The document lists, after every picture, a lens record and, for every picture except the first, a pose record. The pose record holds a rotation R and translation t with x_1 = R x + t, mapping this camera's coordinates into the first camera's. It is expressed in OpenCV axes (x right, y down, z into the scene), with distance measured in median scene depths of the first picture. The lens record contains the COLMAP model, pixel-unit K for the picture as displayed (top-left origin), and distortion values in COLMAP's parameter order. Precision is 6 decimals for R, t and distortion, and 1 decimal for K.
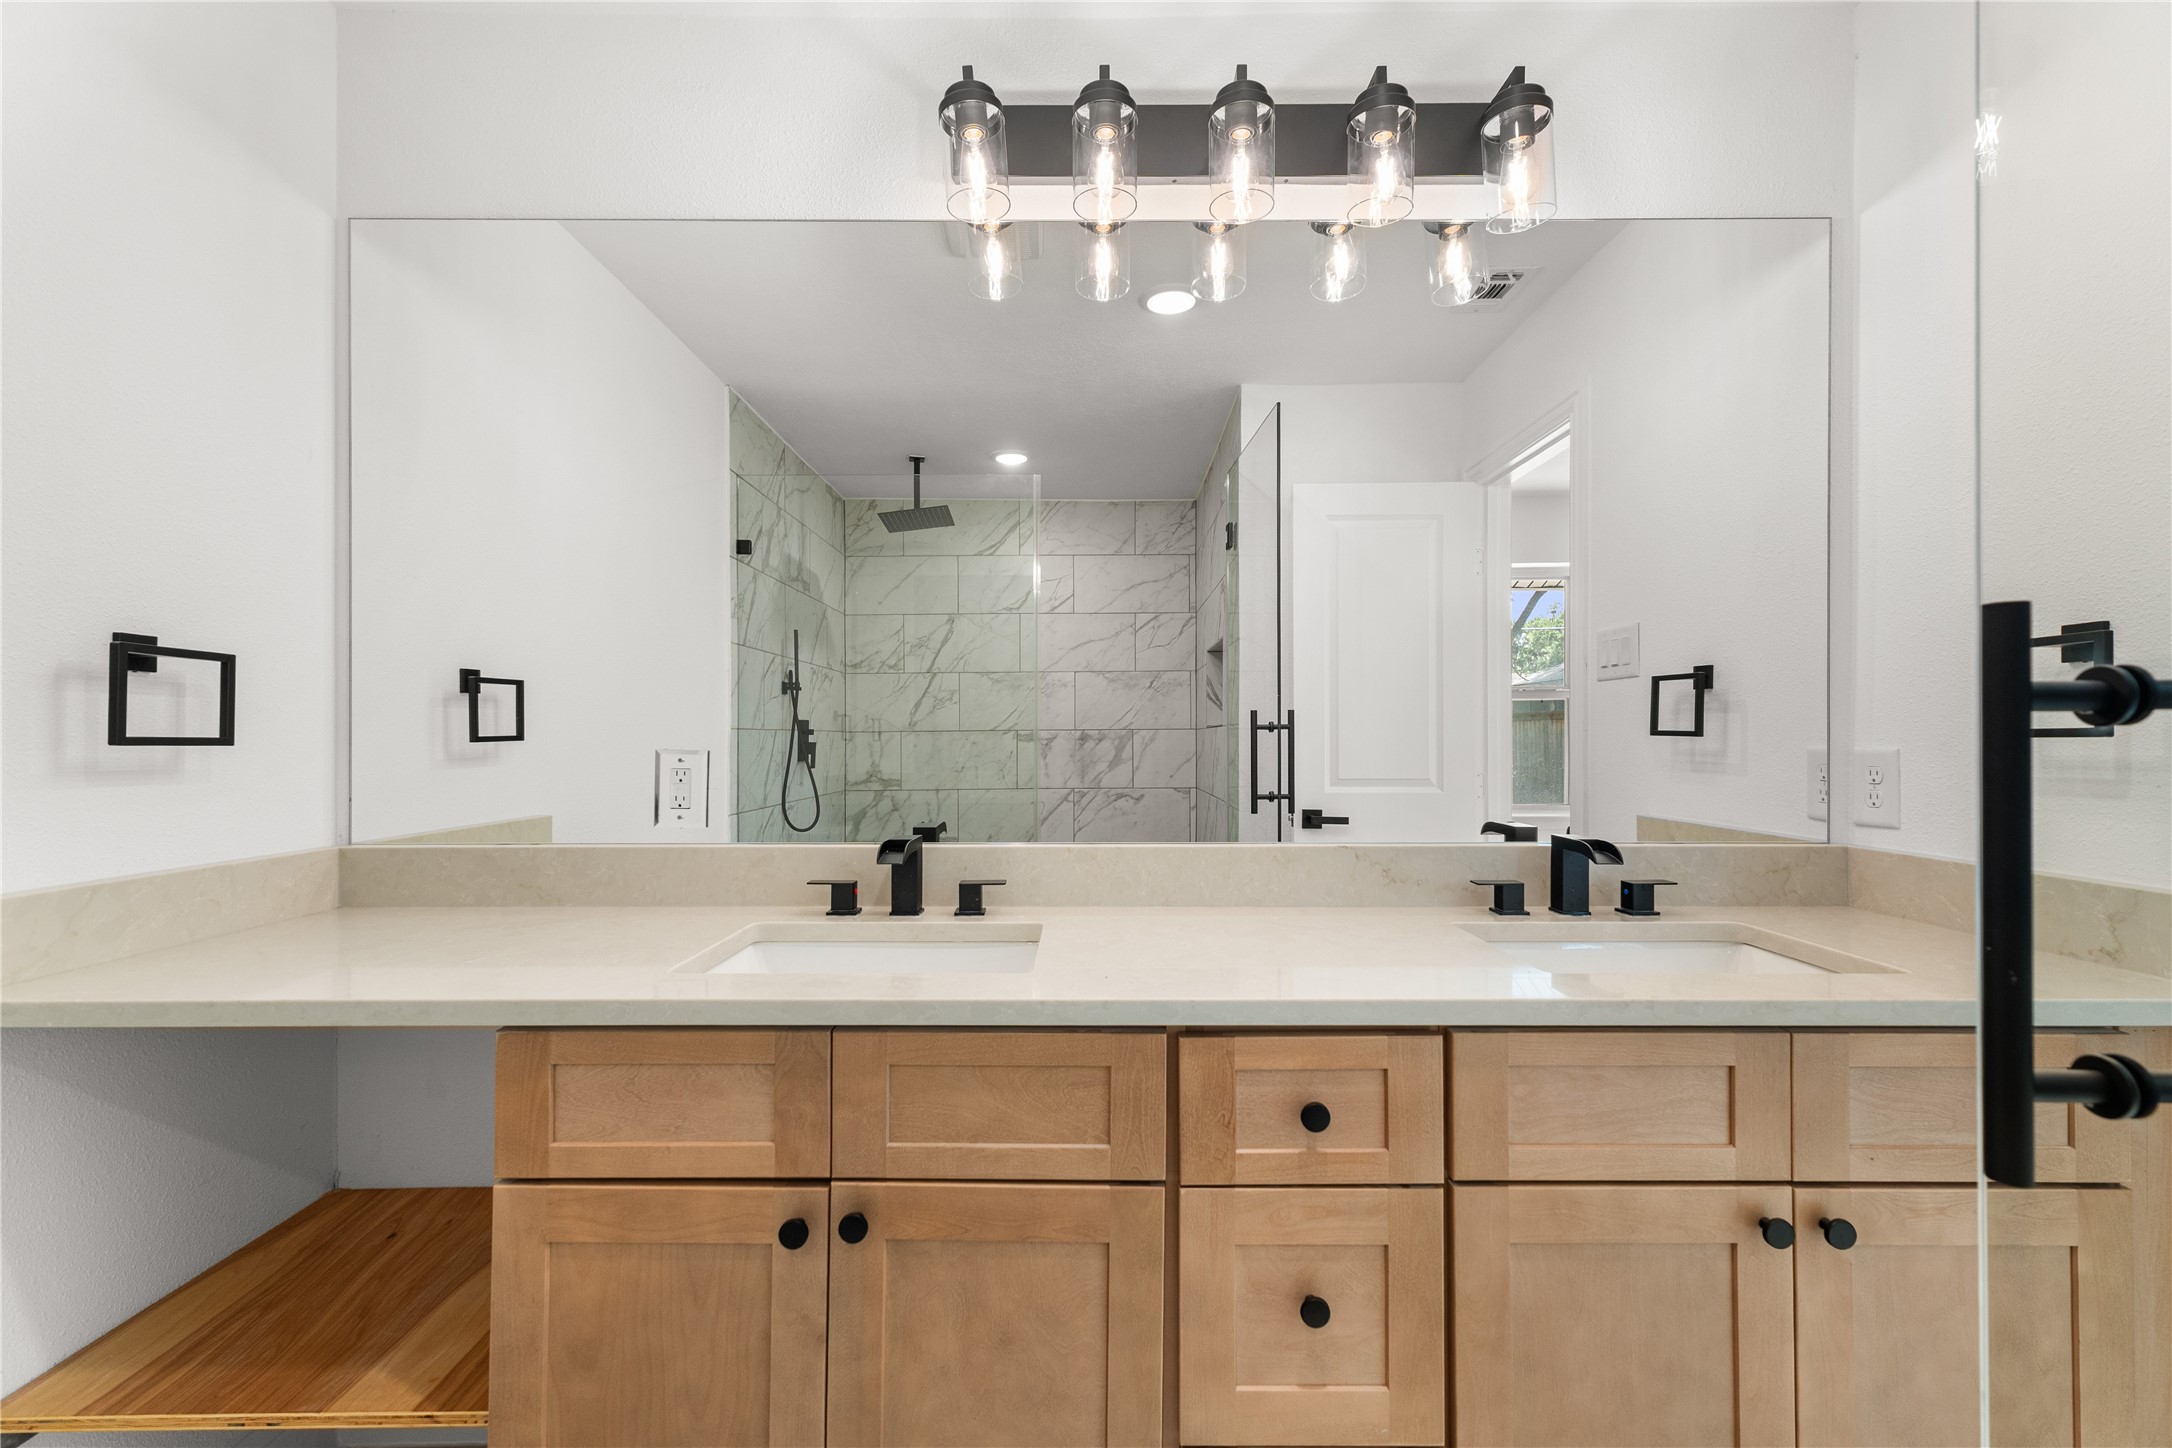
lens RADIAL K [[930.4, 0, 1077.4], [0, 930.4, 730.9], [0, 0, 1]] dist [0.006064, 0.000575]
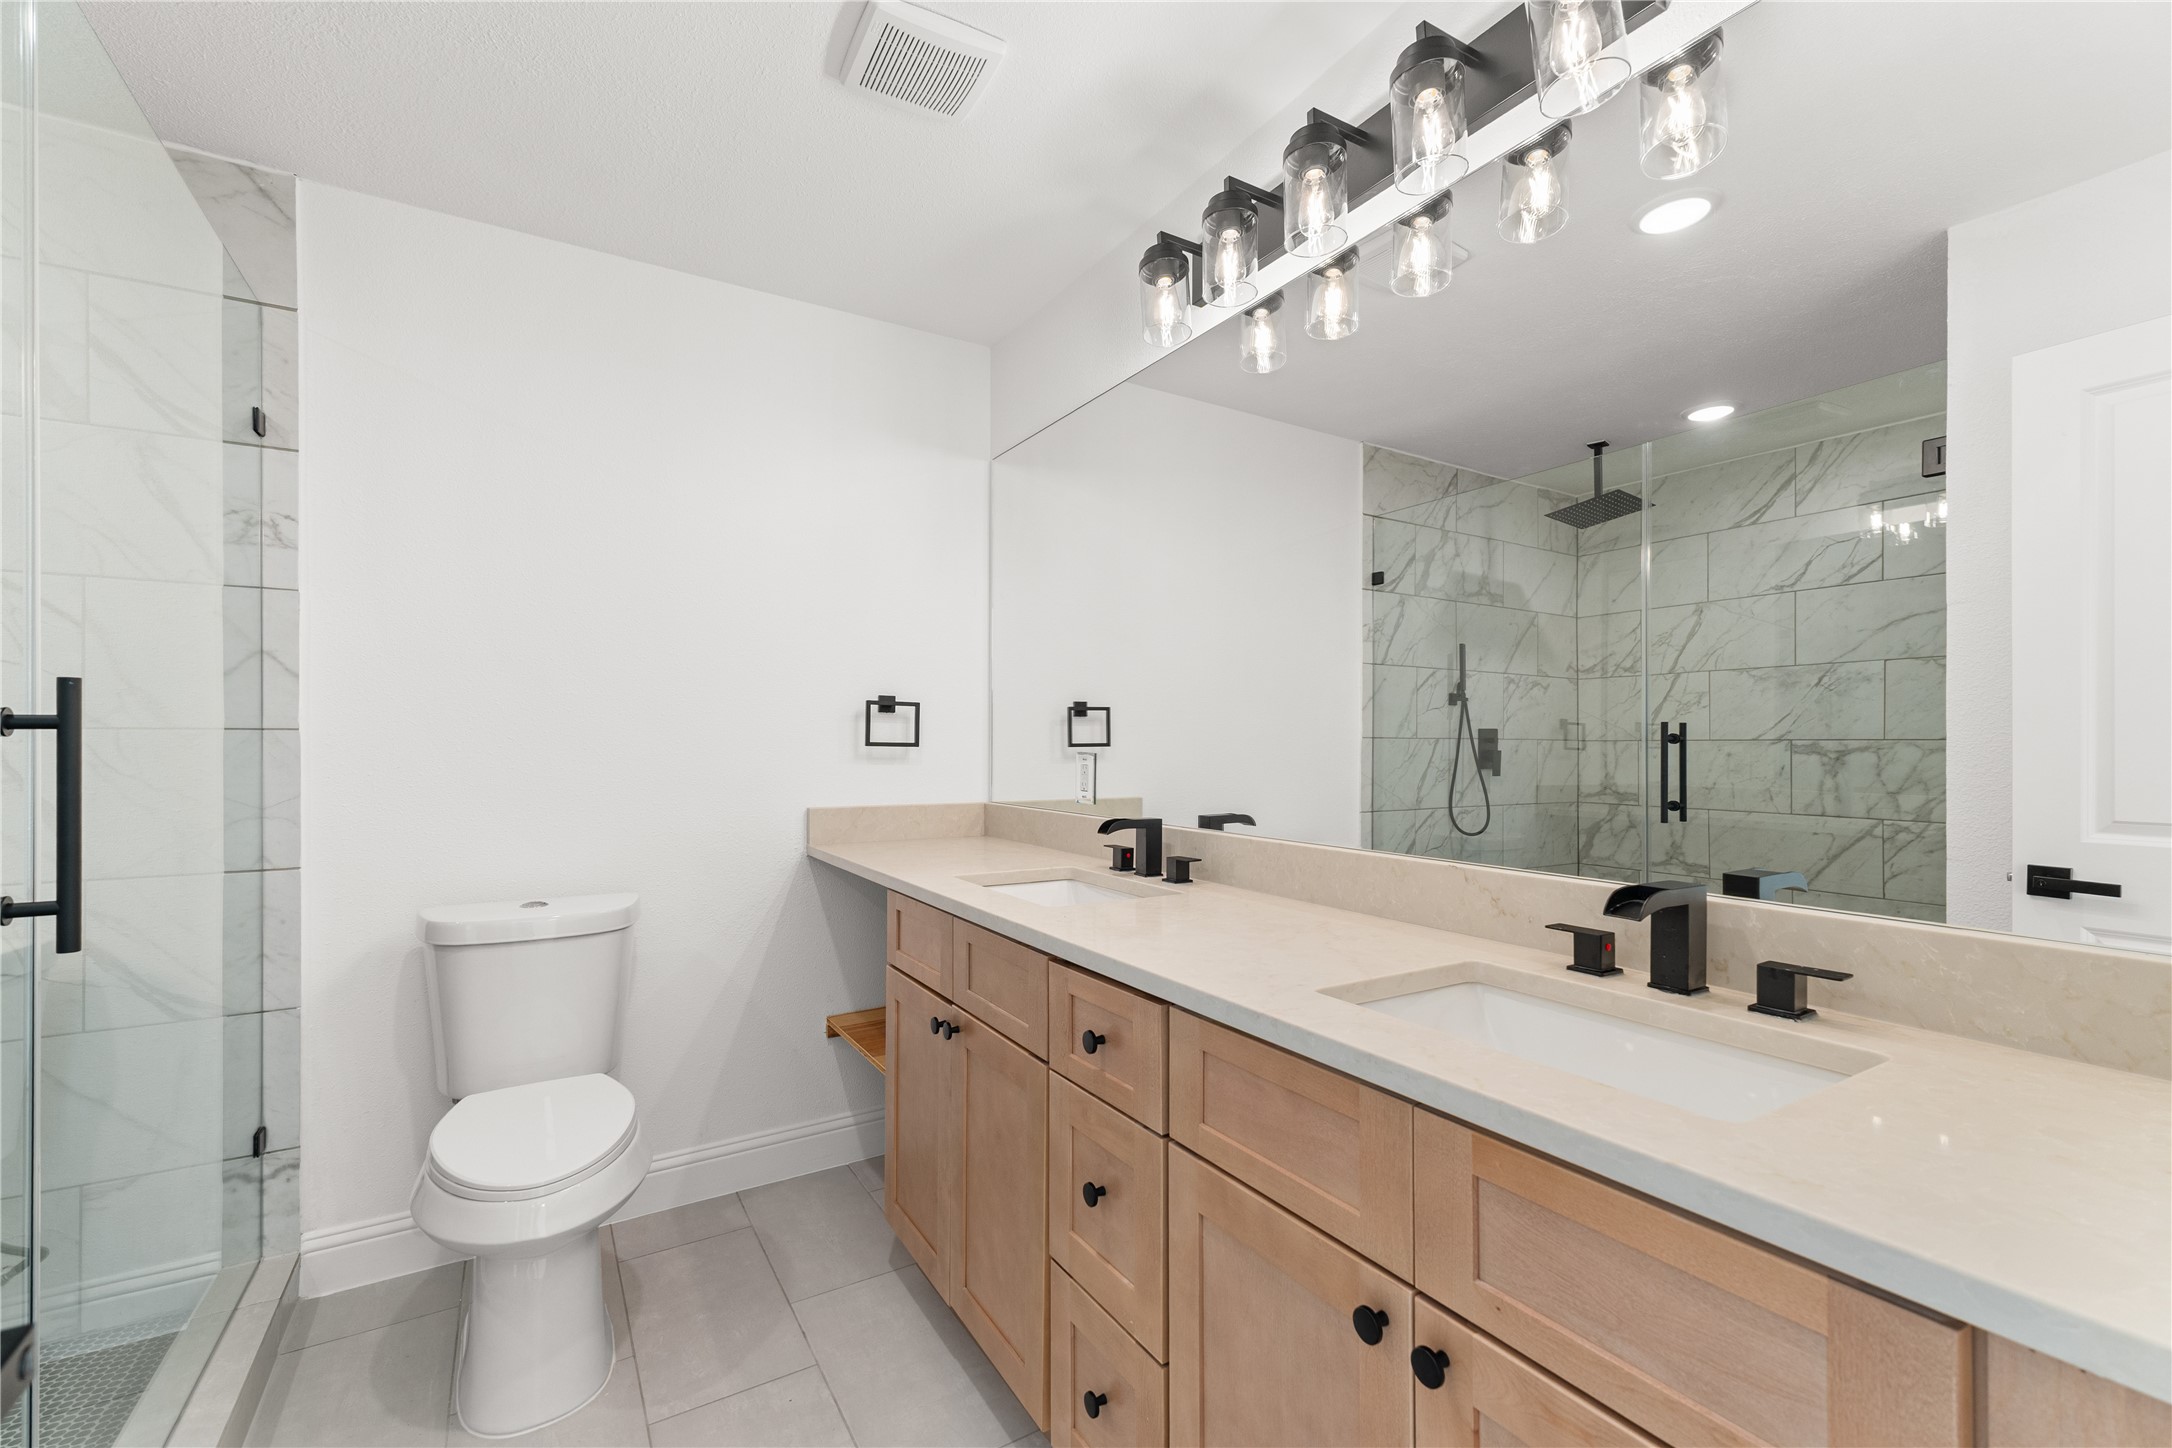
lens RADIAL K [[930.4, 0, 1074.4], [0, 930.4, 723.9], [0, 0, 1]] dist [0.006064, 0.000575]
pose [[0.509703, -0.013249, -0.860248, 0.366463], [-0.000404, 0.999878, -0.015640, -0.001202], [0.860350, 0.008319, 0.509635, 0.086981]]
